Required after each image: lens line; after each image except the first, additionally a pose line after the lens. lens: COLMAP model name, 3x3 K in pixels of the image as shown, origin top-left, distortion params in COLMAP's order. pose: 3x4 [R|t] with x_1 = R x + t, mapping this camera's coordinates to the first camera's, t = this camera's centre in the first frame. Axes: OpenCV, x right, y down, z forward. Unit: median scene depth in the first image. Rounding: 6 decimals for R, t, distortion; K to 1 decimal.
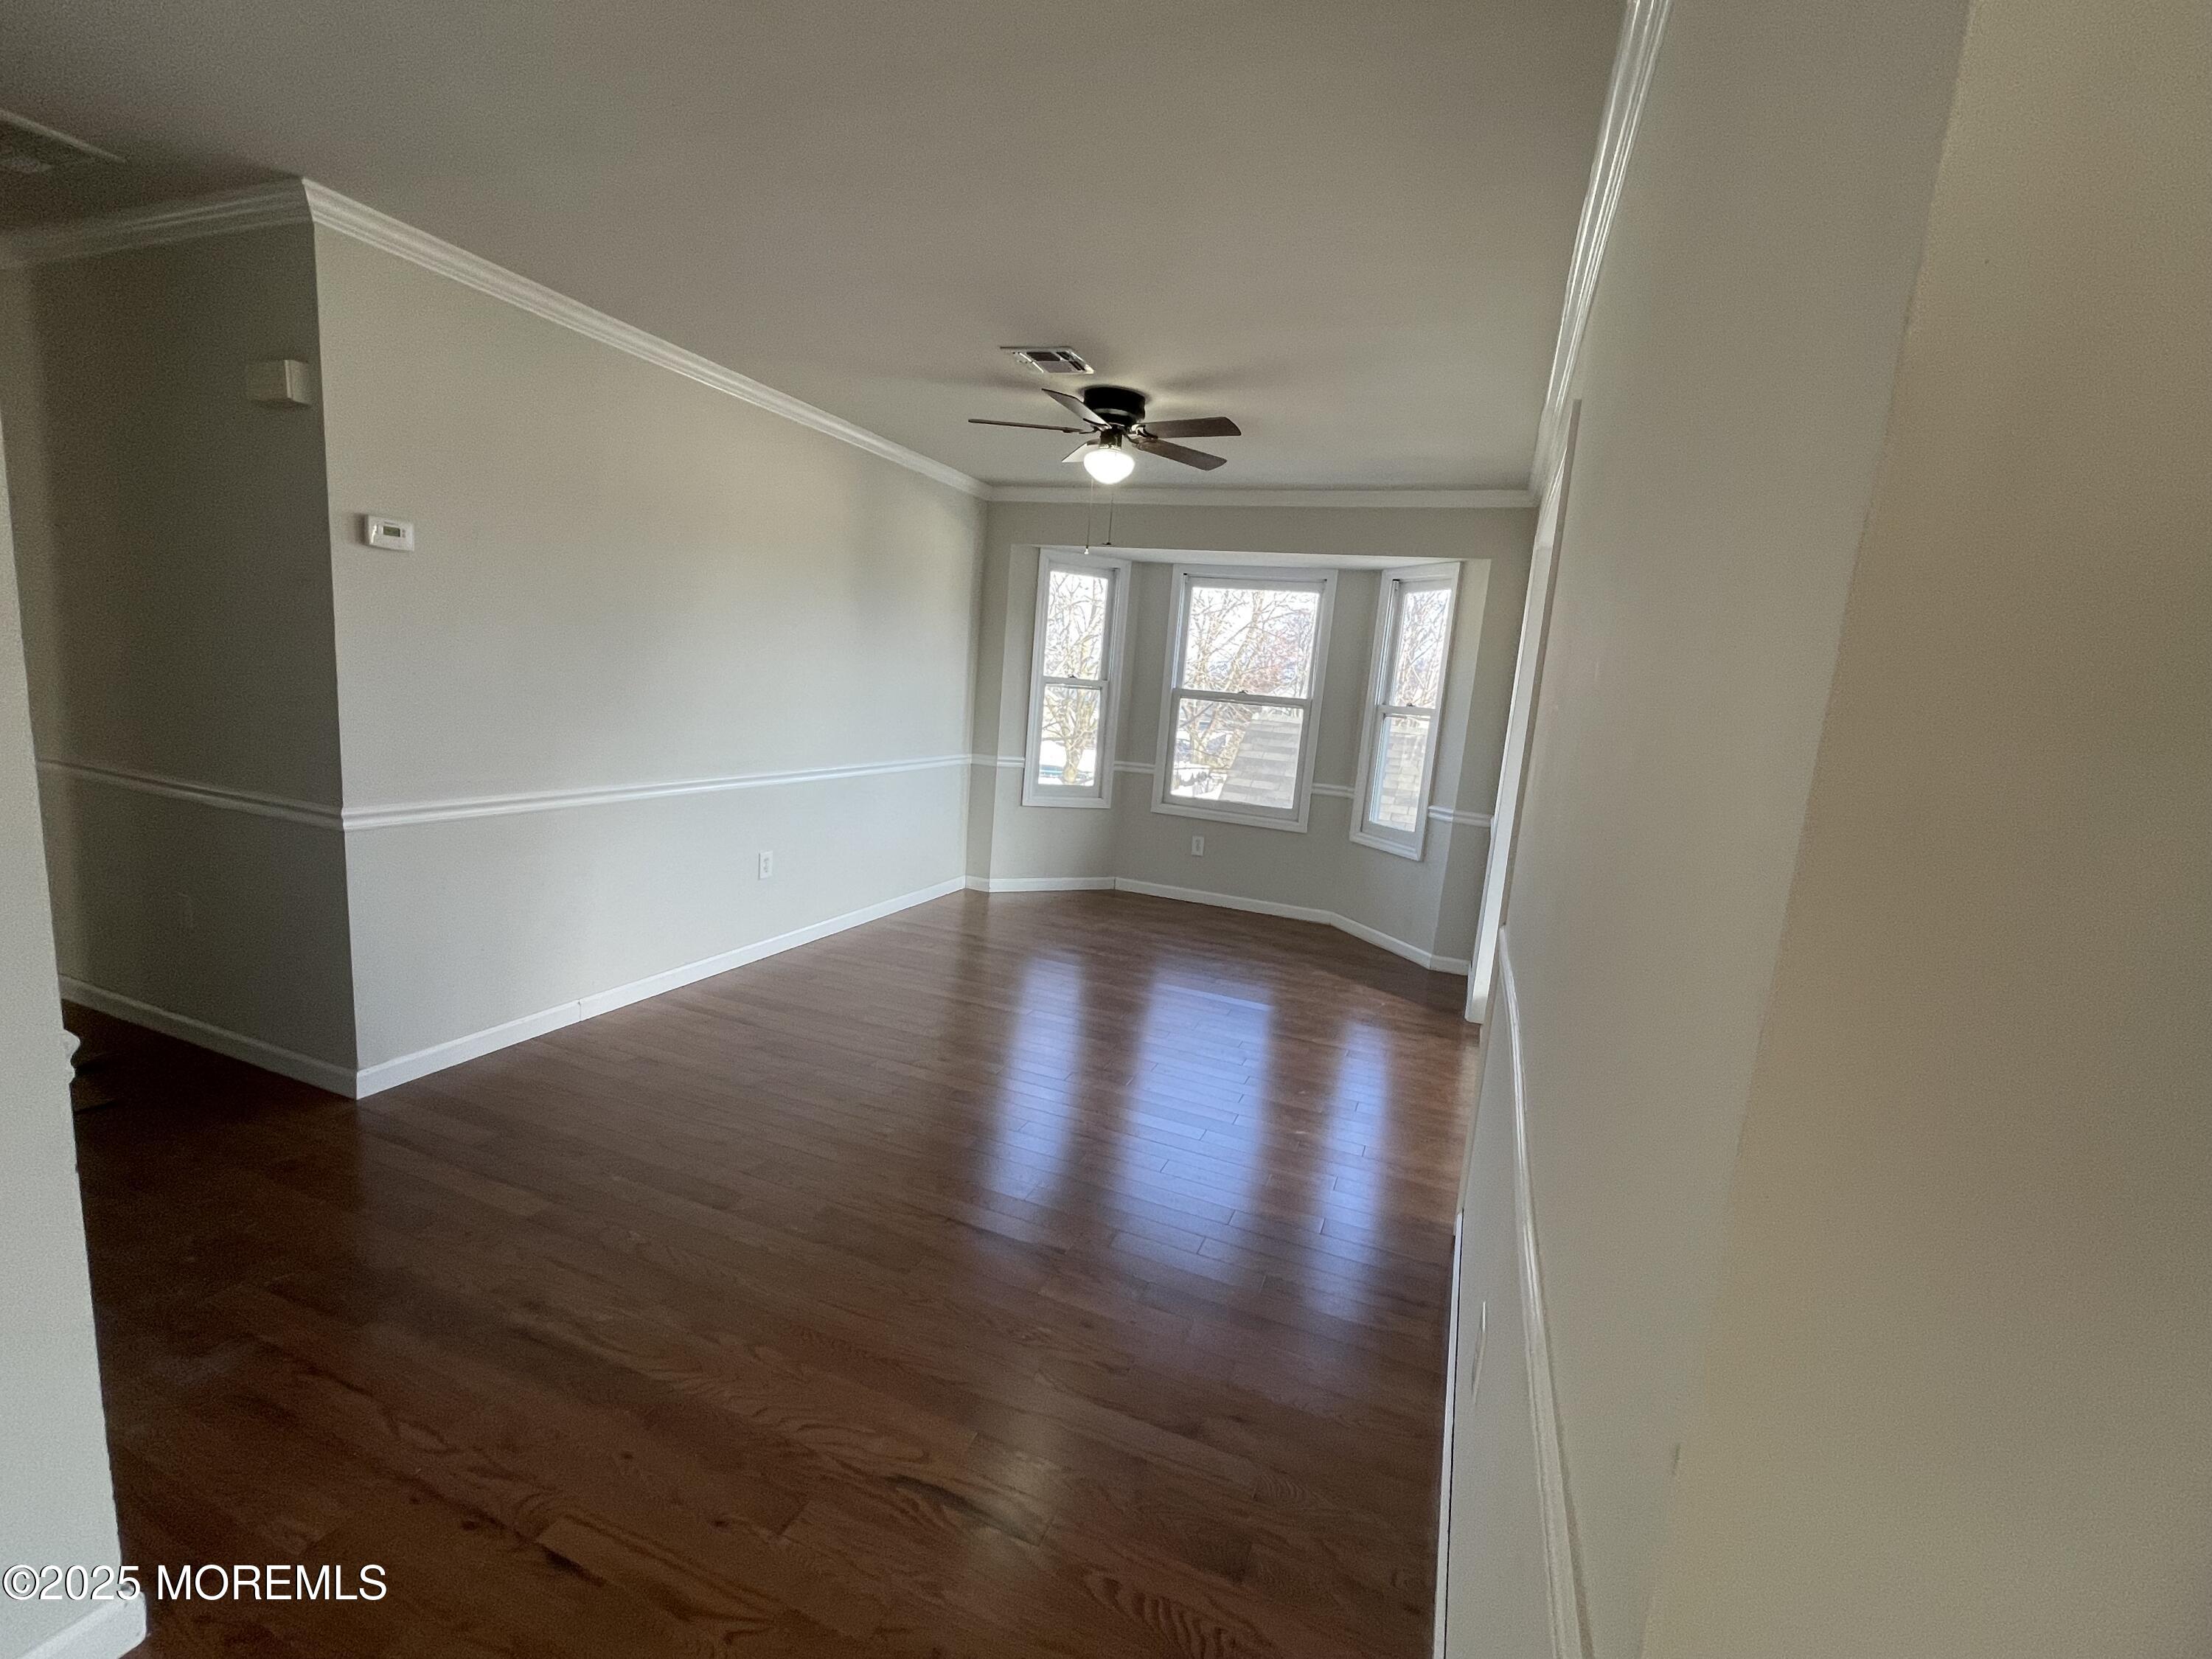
lens RADIAL K [[974.3, 0, 1105.0], [0, 974.3, 837.4], [0, 0, 1]] dist [0.000868, -0.000004]
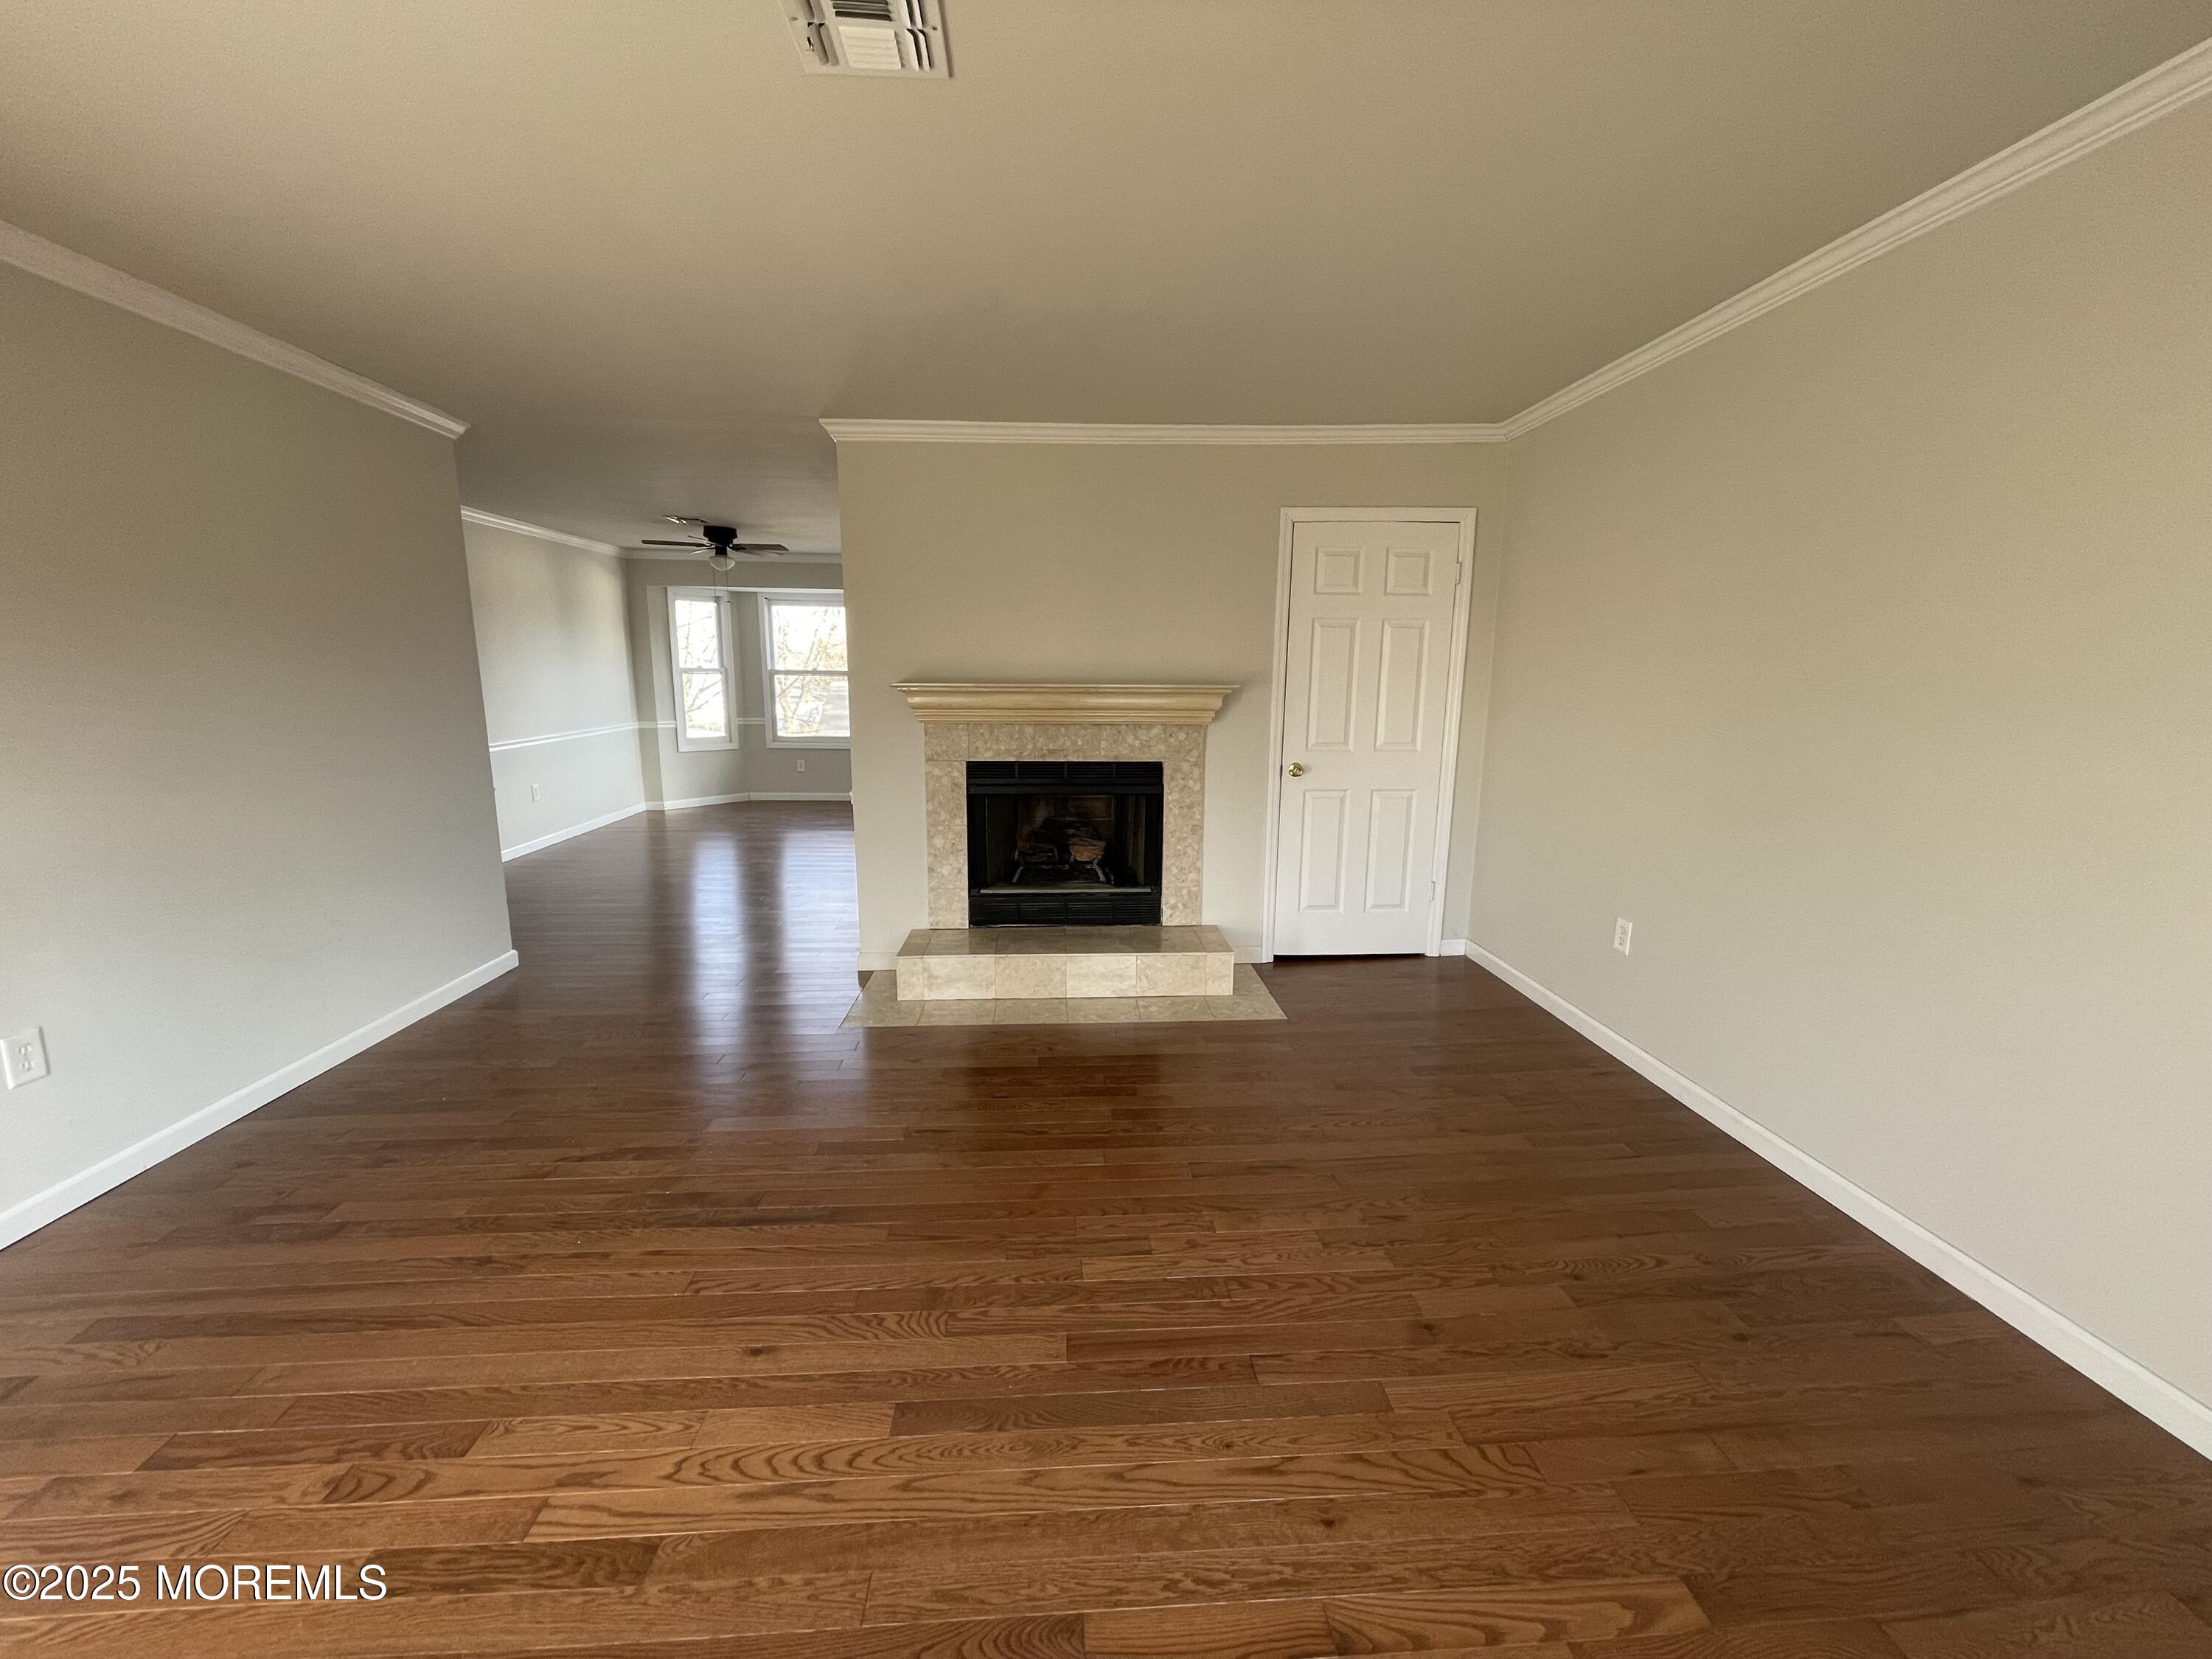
lens RADIAL K [[887.9, 0, 1099.1], [0, 887.9, 839.7], [0, 0, 1]] dist [-0.000239, -0.000046]
pose [[0.908162, -0.148962, 0.391219, -0.052068], [0.128210, 0.988611, 0.078806, 0.082216], [-0.398503, -0.021411, 0.916917, -0.587642]]
